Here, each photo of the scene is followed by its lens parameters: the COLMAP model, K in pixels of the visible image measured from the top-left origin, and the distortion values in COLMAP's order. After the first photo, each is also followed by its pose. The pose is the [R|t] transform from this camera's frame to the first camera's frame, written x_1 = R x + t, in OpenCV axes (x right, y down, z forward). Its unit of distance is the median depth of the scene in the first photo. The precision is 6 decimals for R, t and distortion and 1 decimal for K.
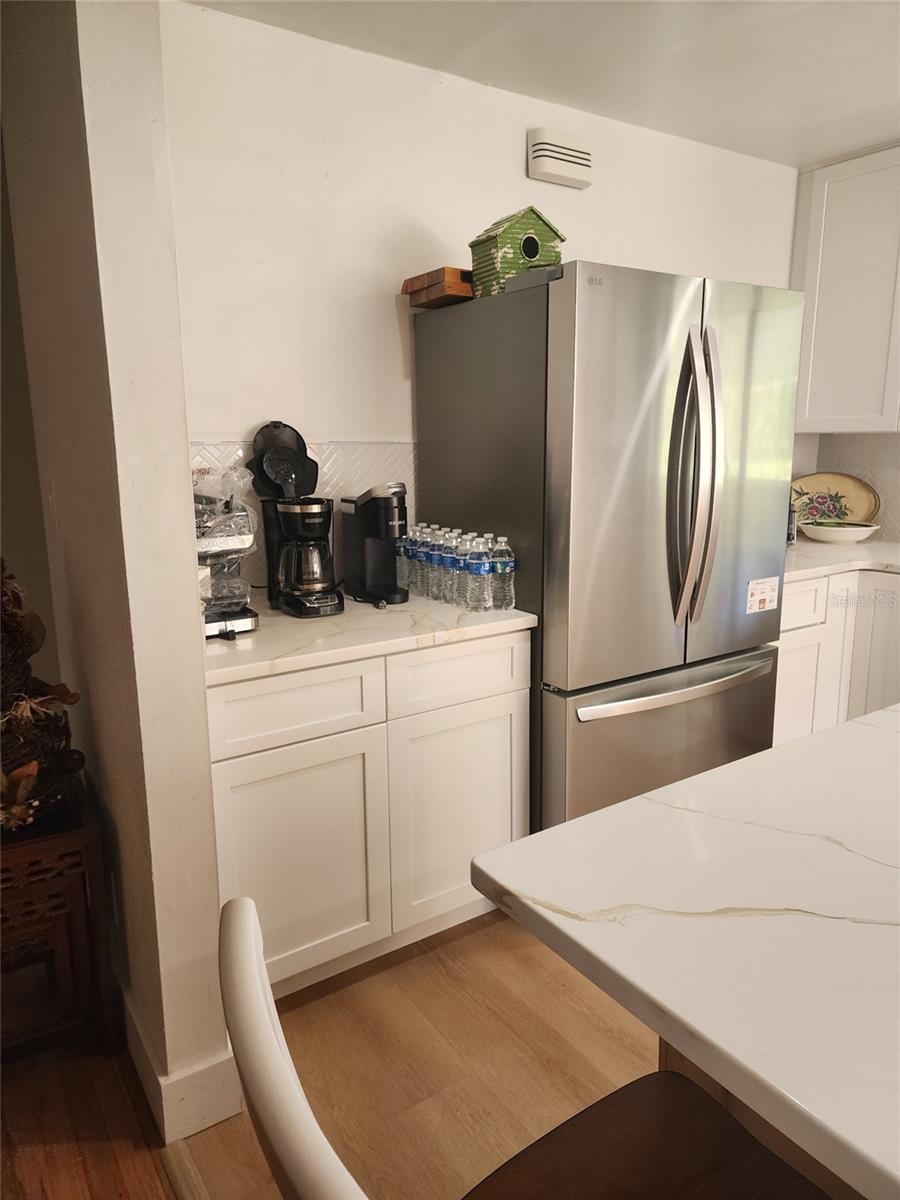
lens RADIAL K [[806.5, 0, 452.8], [0, 806.5, 601.5], [0, 0, 1]] dist [0.044651, -0.034258]
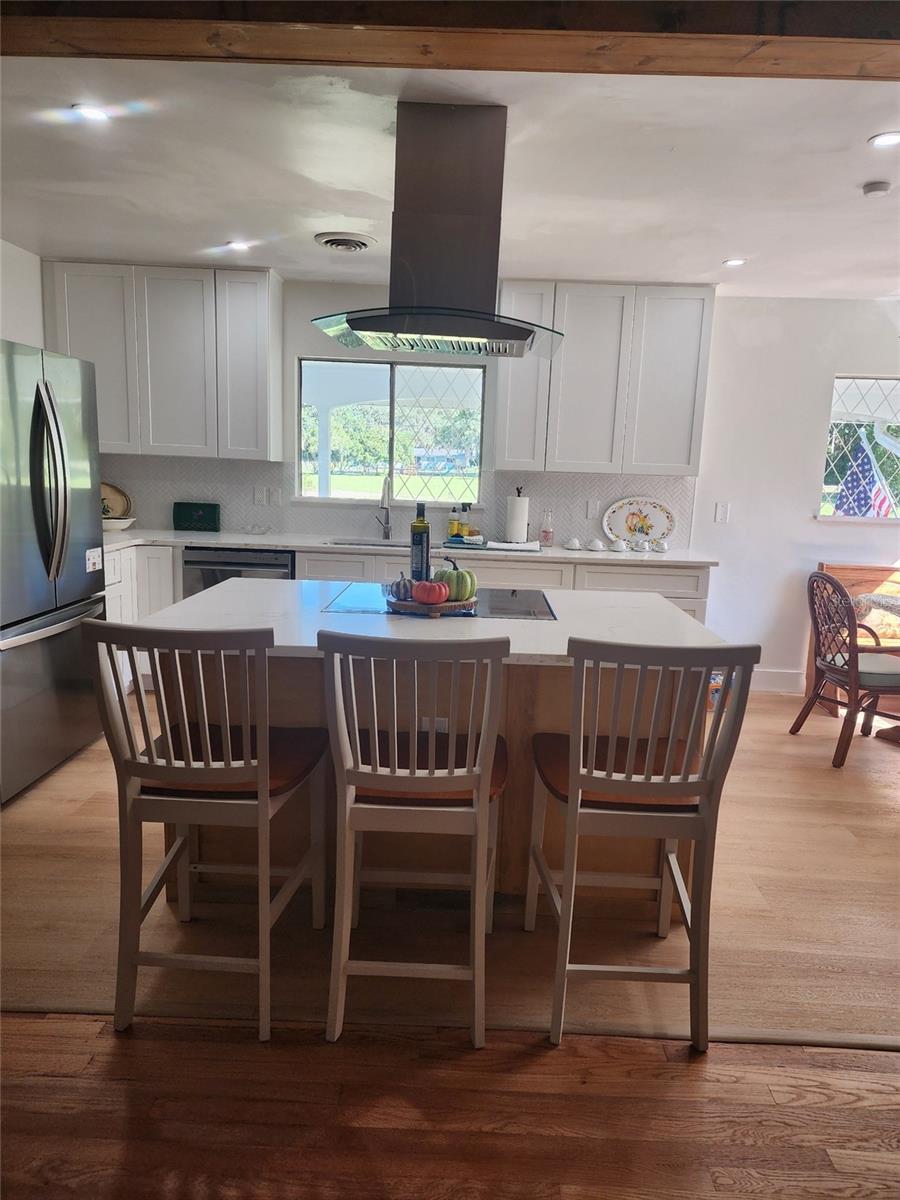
lens RADIAL K [[806.5, 0, 453.2], [0, 806.5, 604.1], [0, 0, 1]] dist [0.044651, -0.034258]
pose [[0.580777, -0.107217, 0.806971, -0.442289], [0.119588, 0.991771, 0.045703, 0.081500], [-0.805231, 0.069961, 0.588820, -0.407048]]
